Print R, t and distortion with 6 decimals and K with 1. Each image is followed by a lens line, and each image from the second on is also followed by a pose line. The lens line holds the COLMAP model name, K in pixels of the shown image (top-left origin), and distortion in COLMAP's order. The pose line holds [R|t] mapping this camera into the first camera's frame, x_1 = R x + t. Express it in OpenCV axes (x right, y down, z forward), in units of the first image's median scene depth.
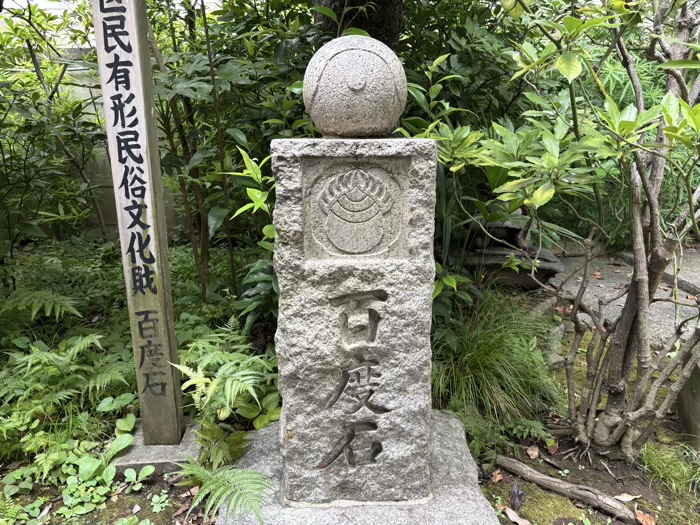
lens RADIAL K [[531.1, 0, 357.3], [0, 531.1, 261.2], [0, 0, 1]] dist [0.052917, -0.057546]
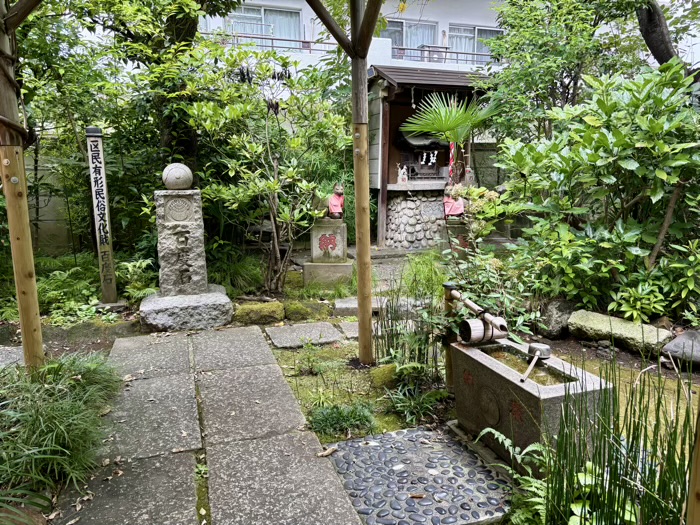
lens RADIAL K [[531.1, 0, 354.5], [0, 531.1, 260.6], [0, 0, 1]] dist [0.052917, -0.057546]
pose [[0.960242, -0.052698, 0.274151, 0.104376], [0.077084, 0.993894, -0.078945, 0.523077], [-0.268317, 0.096939, 0.958441, -2.307058]]
